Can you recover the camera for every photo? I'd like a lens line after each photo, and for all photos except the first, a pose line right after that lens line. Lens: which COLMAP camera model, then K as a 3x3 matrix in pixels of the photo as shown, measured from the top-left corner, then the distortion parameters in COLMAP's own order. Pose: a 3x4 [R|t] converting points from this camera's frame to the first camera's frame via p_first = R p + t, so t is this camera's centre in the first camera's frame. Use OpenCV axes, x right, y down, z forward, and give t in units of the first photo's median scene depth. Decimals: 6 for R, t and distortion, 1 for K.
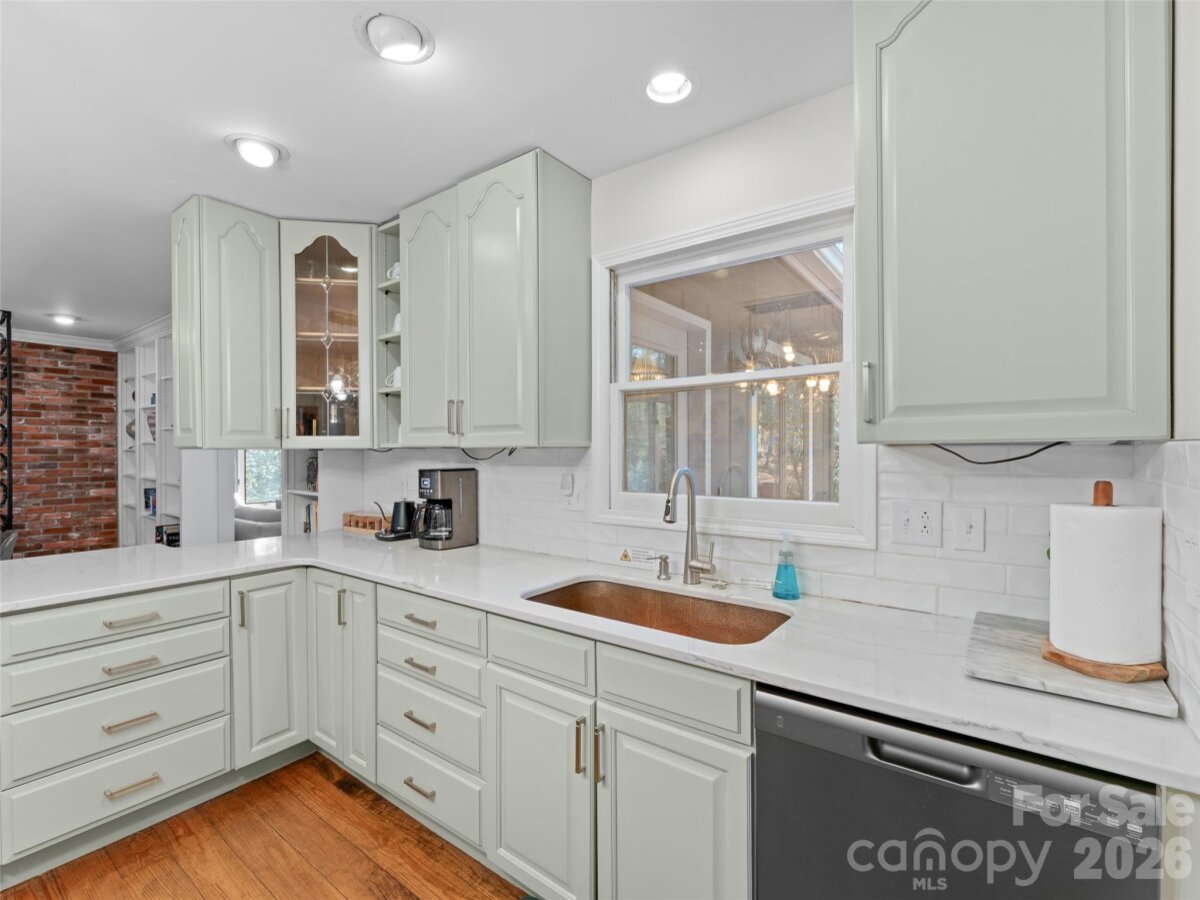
lens RADIAL K [[546.1, 0, 602.2], [0, 546.1, 453.3], [0, 0, 1]] dist [-0.002328, 0.000082]
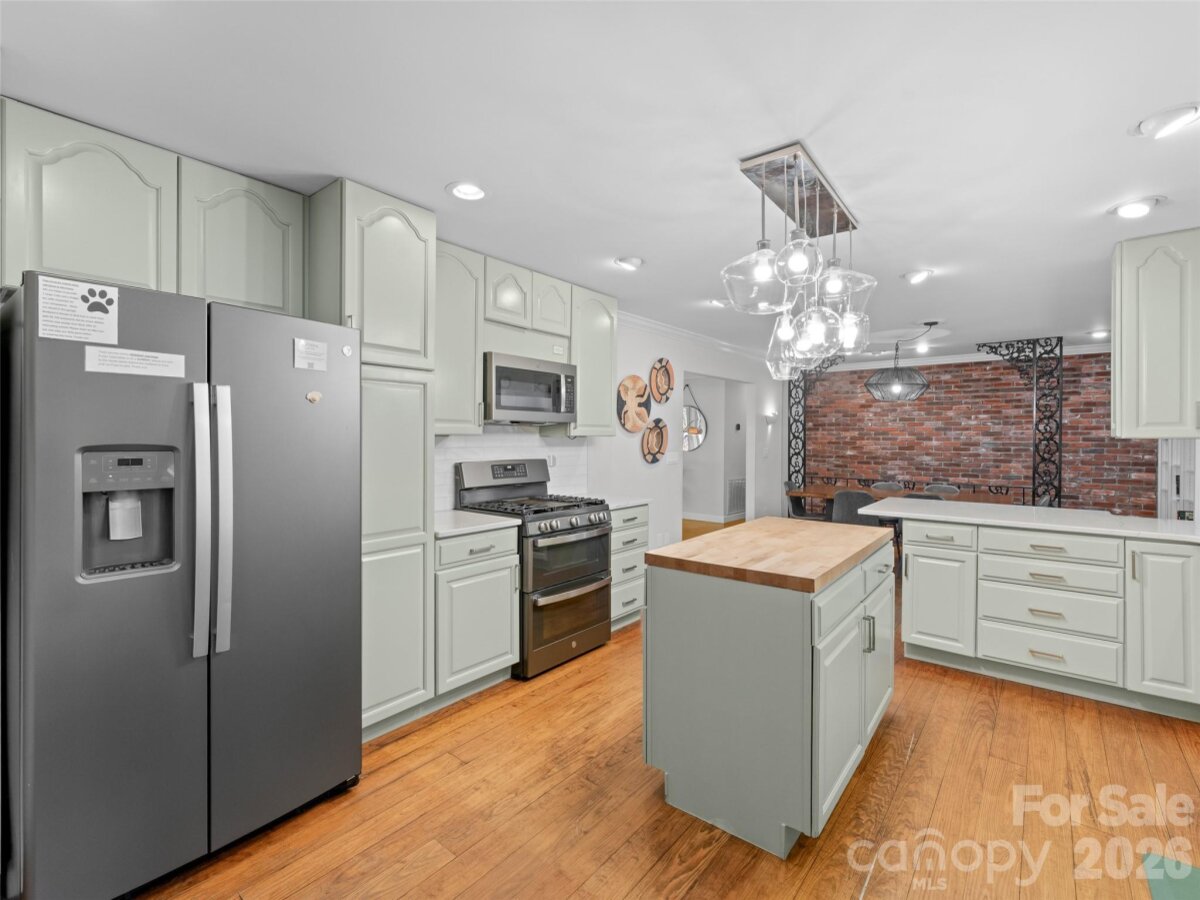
lens RADIAL K [[546.1, 0, 599.6], [0, 546.1, 441.4], [0, 0, 1]] dist [-0.002328, 0.000082]
pose [[-0.041414, 0.008480, -0.999106, 0.262454], [-0.009087, 0.999919, 0.008864, -0.000229], [0.999101, 0.009446, -0.041333, -0.076231]]
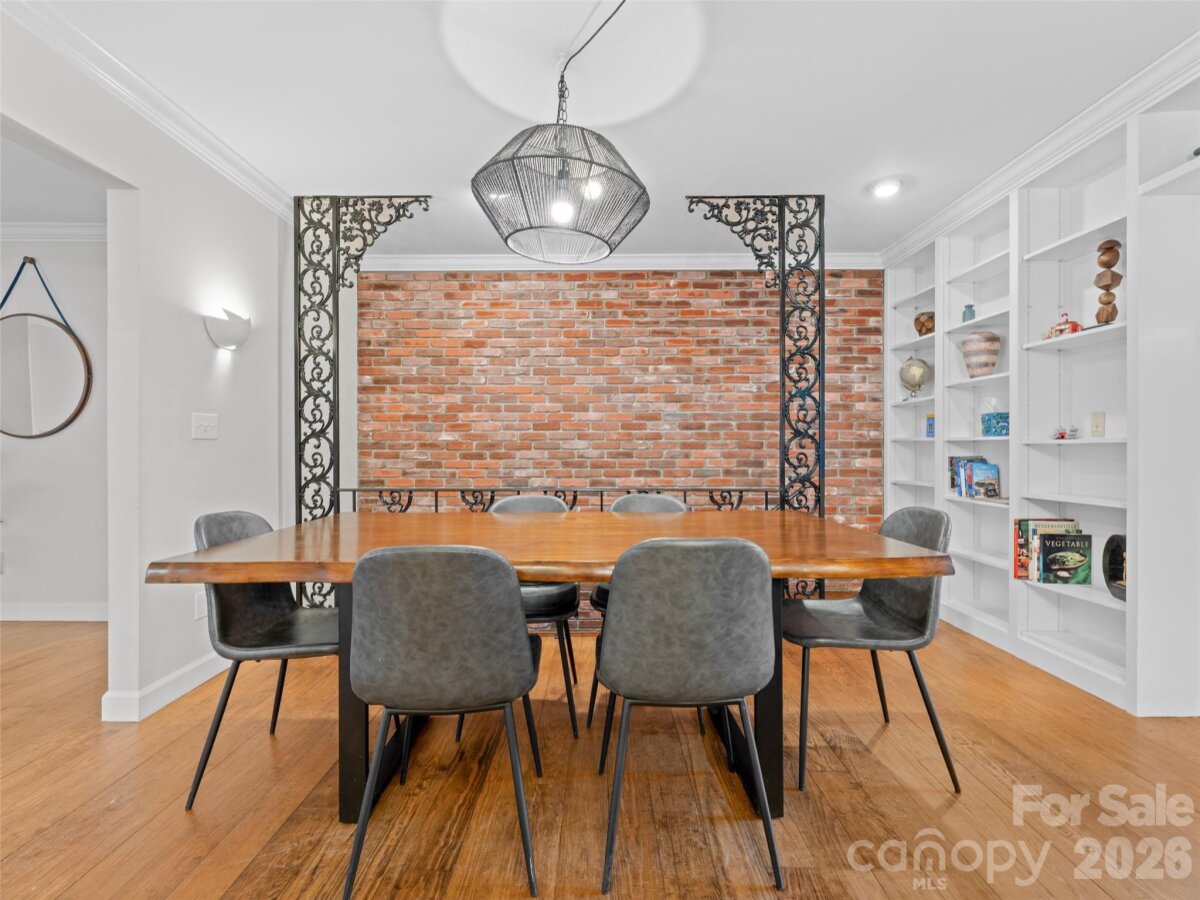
lens RADIAL K [[546.1, 0, 595.9], [0, 546.1, 449.2], [0, 0, 1]] dist [-0.002328, 0.000082]
pose [[0.592932, -0.001524, -0.805251, -0.567776], [-0.001765, 0.999993, -0.003193, 0.058024], [0.805251, 0.003315, 0.592925, 0.282928]]
